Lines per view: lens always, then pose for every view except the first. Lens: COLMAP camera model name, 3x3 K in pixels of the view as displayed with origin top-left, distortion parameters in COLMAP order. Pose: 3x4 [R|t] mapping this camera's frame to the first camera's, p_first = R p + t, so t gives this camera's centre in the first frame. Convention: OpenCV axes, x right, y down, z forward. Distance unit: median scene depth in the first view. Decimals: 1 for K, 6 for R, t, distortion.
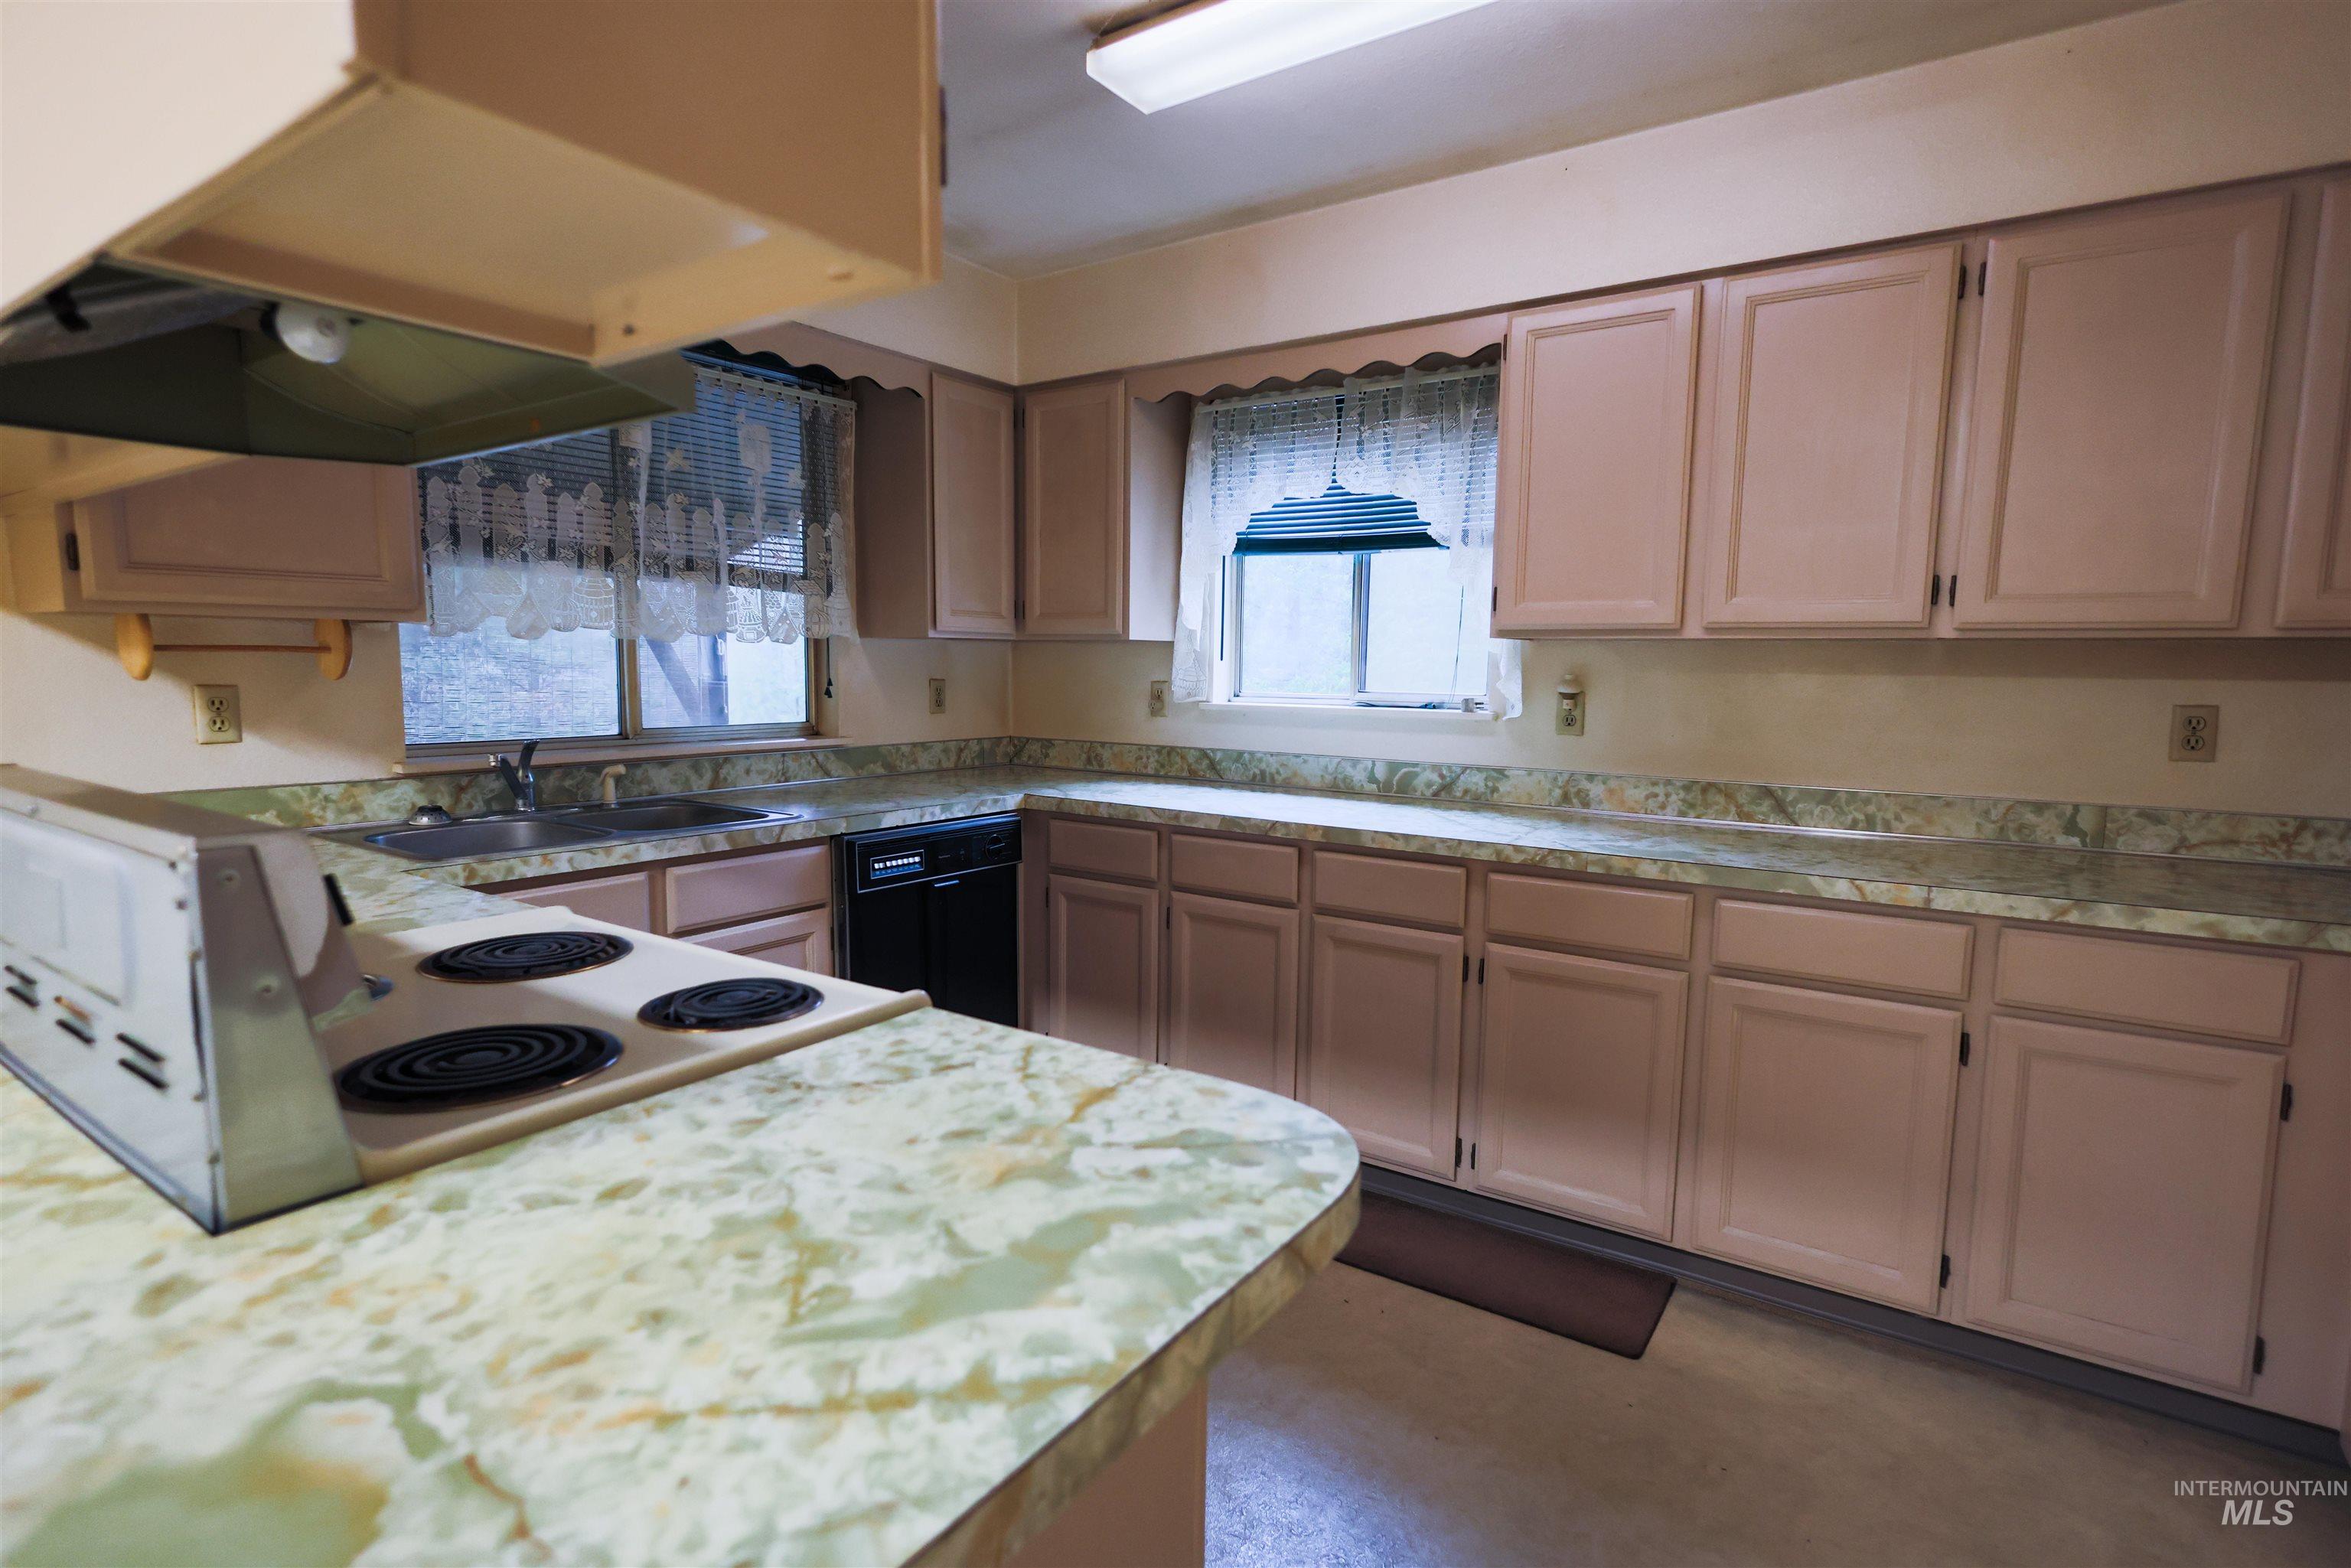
lens RADIAL K [[1156.5, 0, 1165.6], [0, 1156.5, 790.0], [0, 0, 1]] dist [0.004723, -0.000472]
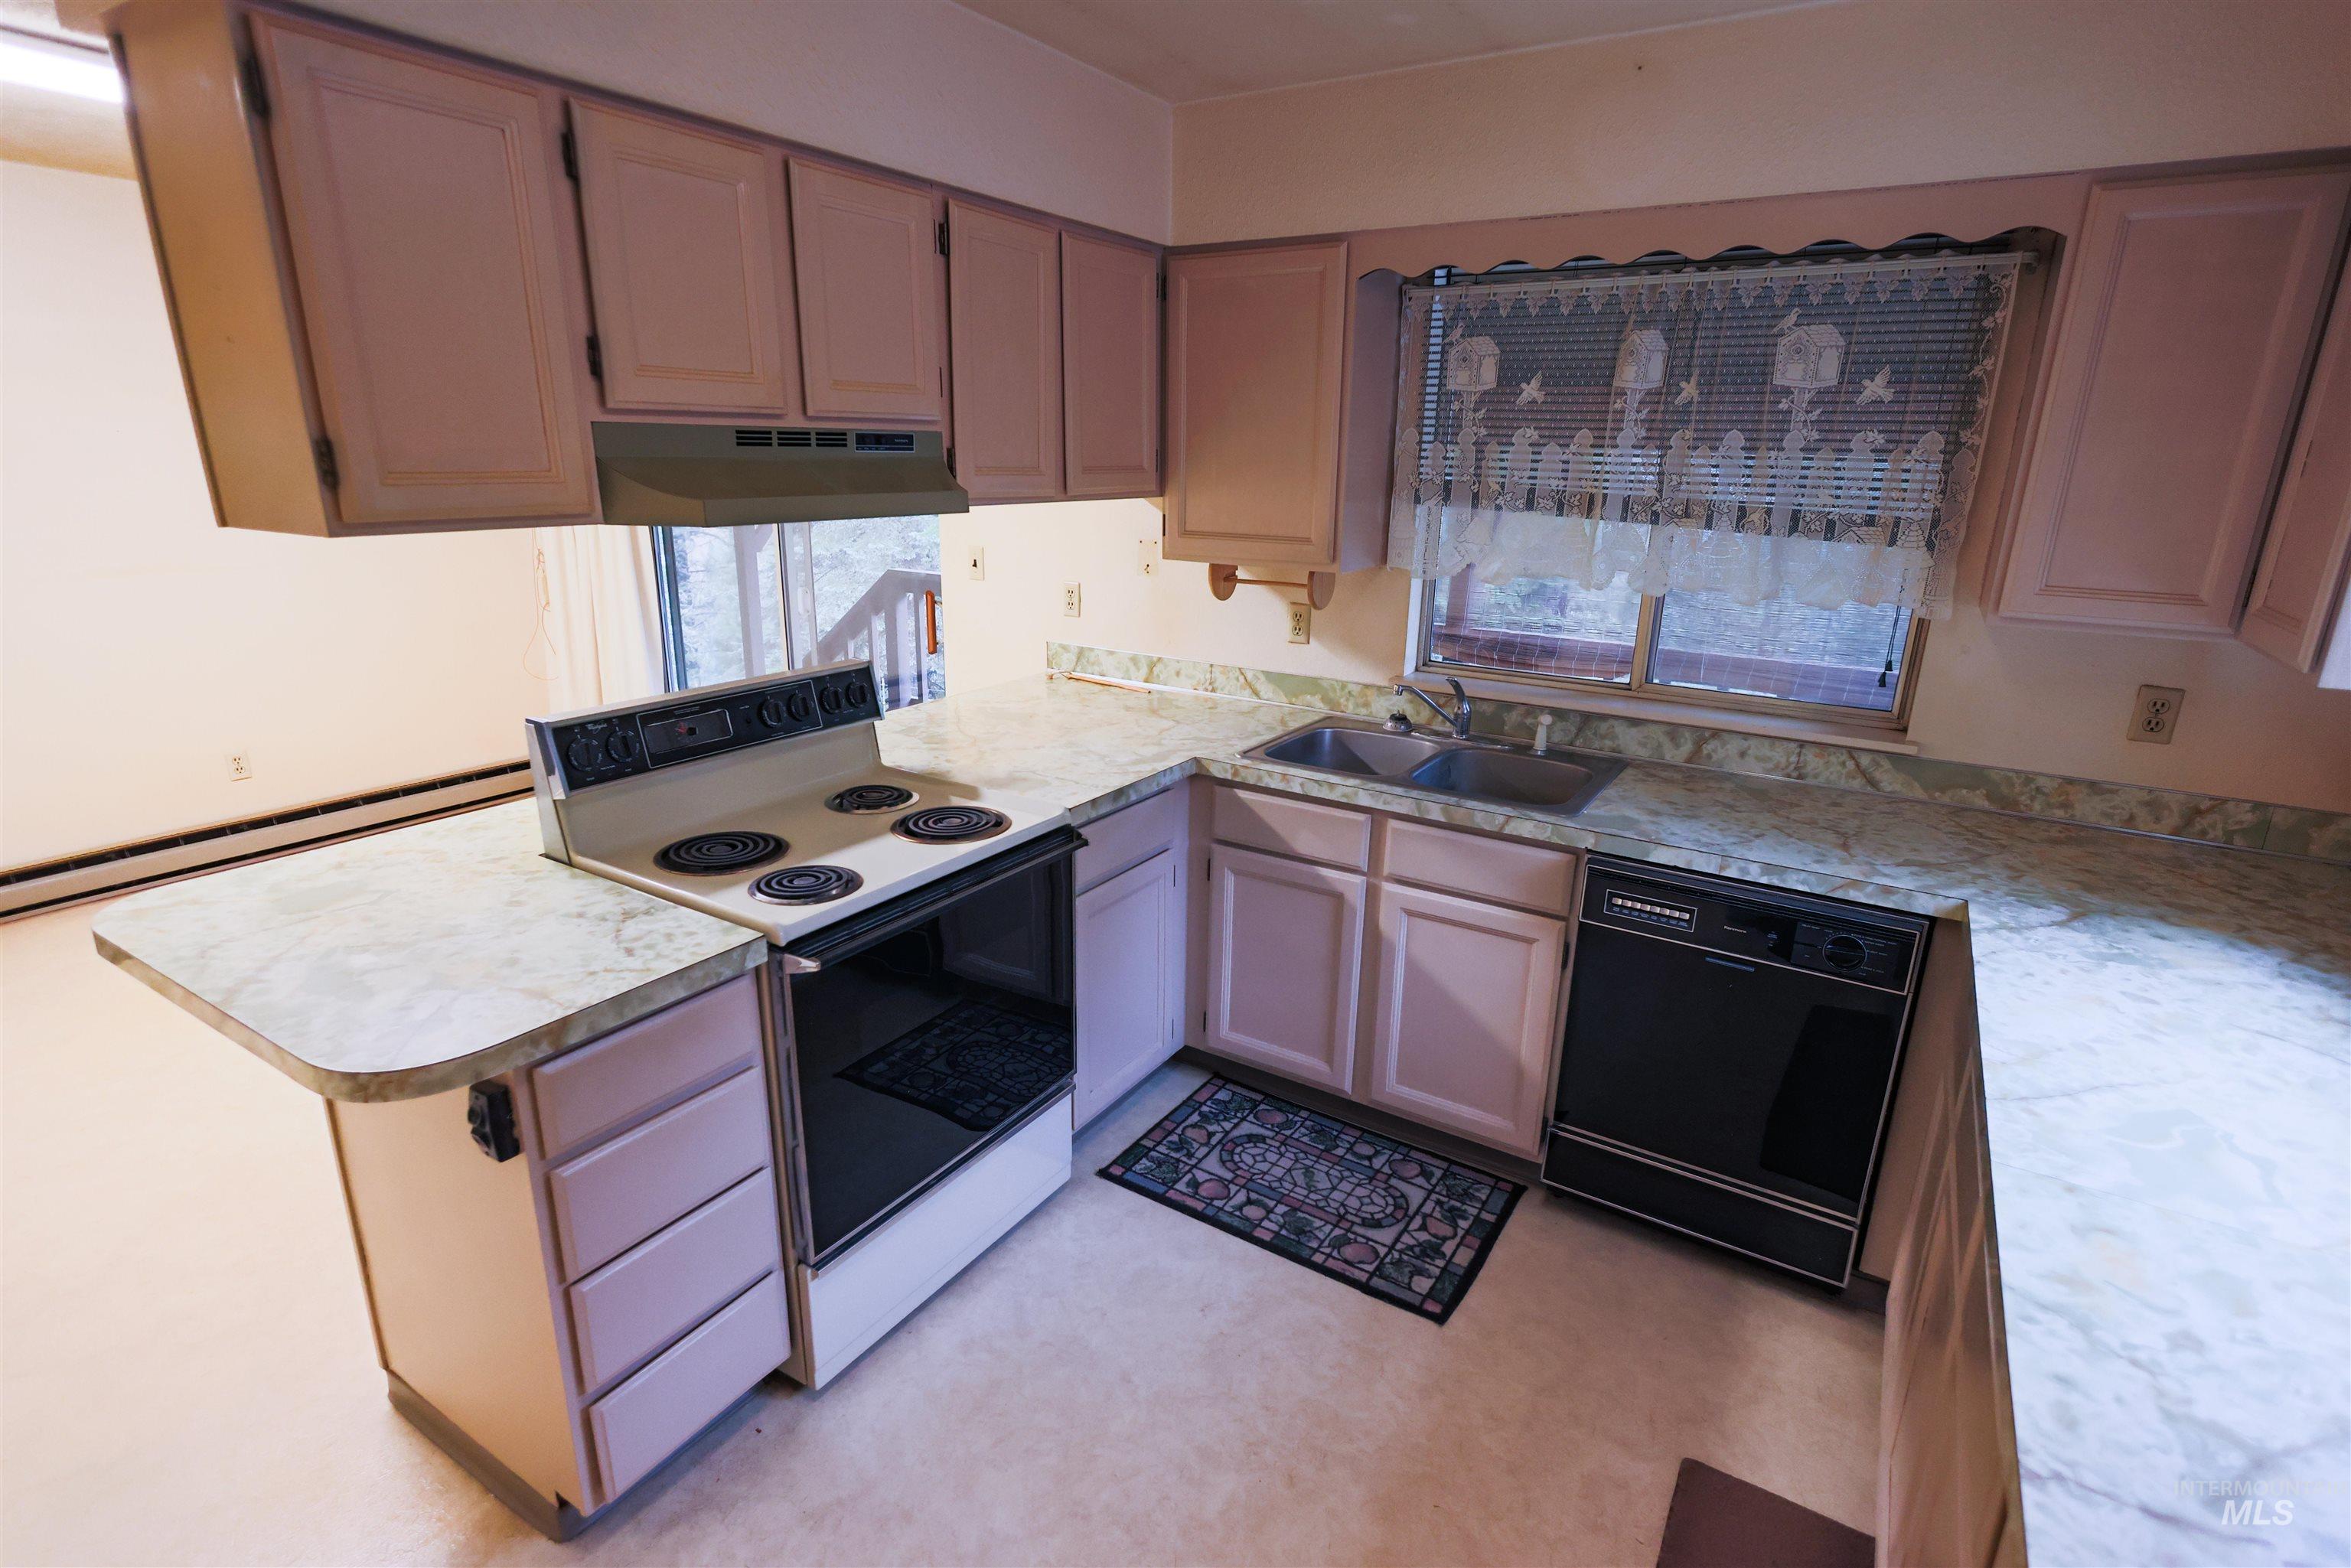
lens RADIAL K [[1156.5, 0, 1165.2], [0, 1156.5, 787.2], [0, 0, 1]] dist [0.004723, -0.000472]
pose [[0.038155, 0.278043, -0.959811, 0.530509], [-0.125487, 0.954239, 0.271441, -0.204321], [0.991361, 0.110087, 0.071300, 0.635408]]
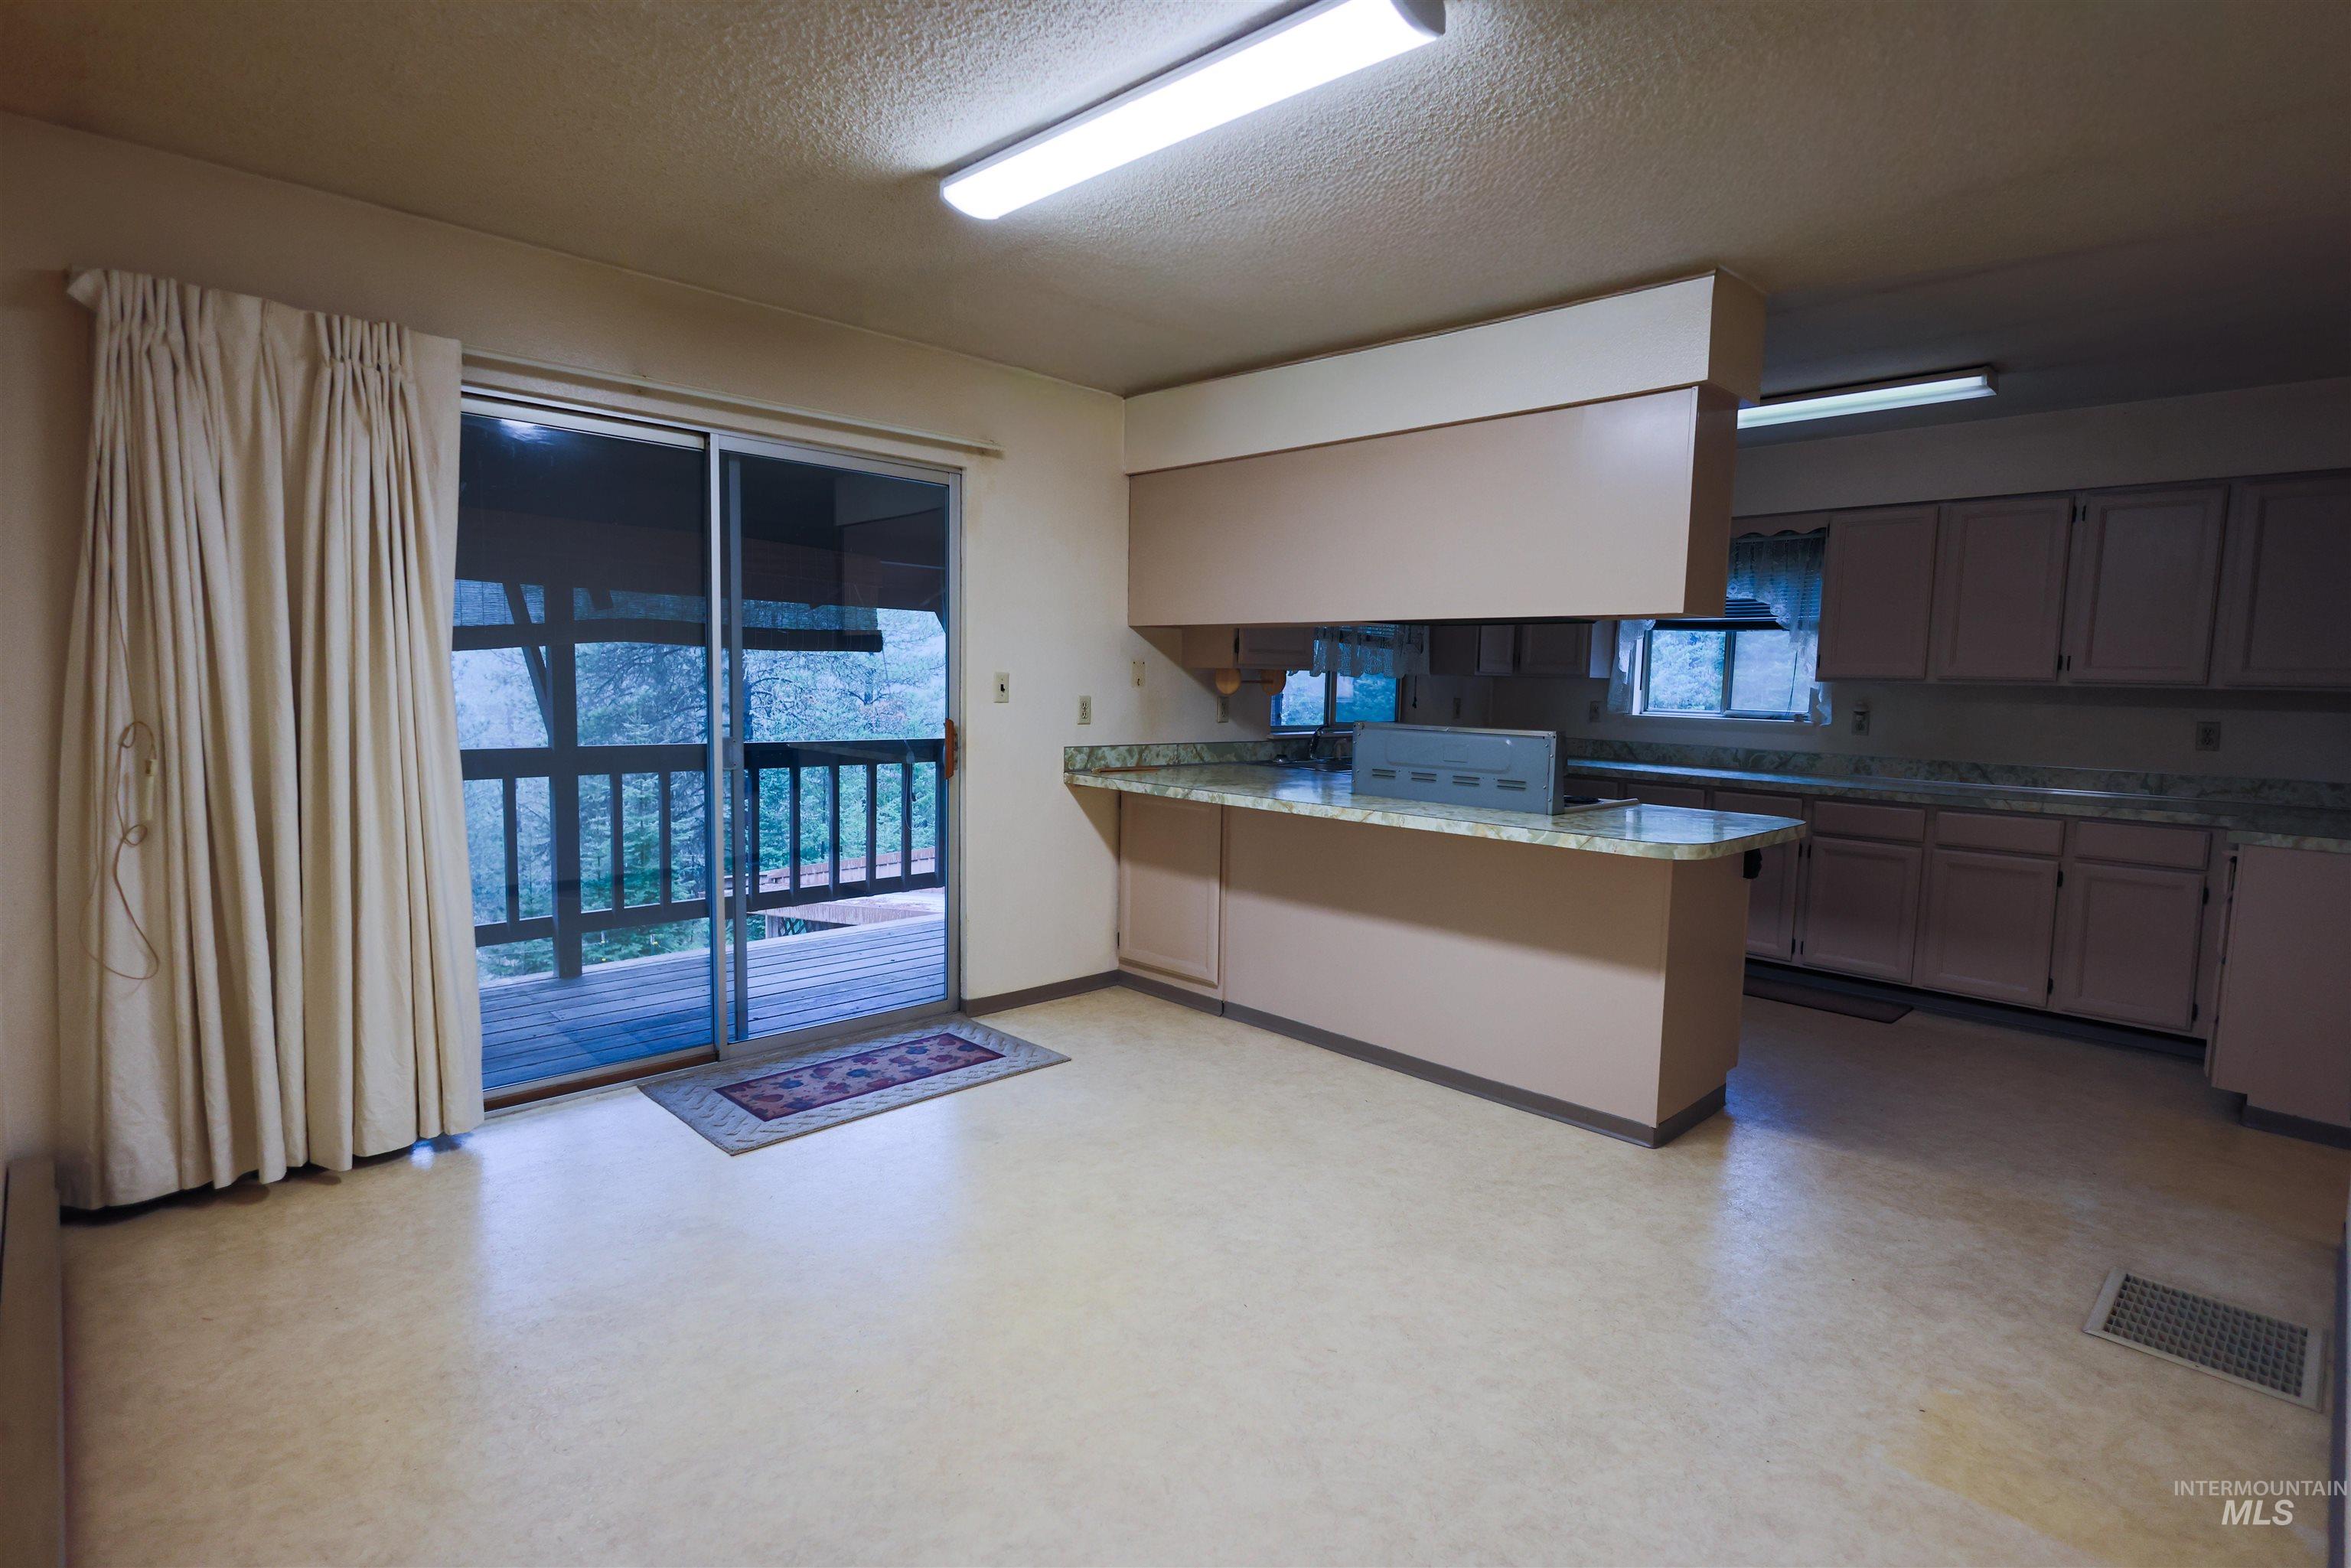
lens RADIAL K [[1156.5, 0, 1185.7], [0, 1156.5, 787.3], [0, 0, 1]] dist [0.004723, -0.000472]
pose [[0.982983, 0.027917, -0.181563, -0.396595], [-0.030857, 0.999434, -0.013385, 0.101813], [0.181087, 0.018760, 0.983288, -1.079751]]
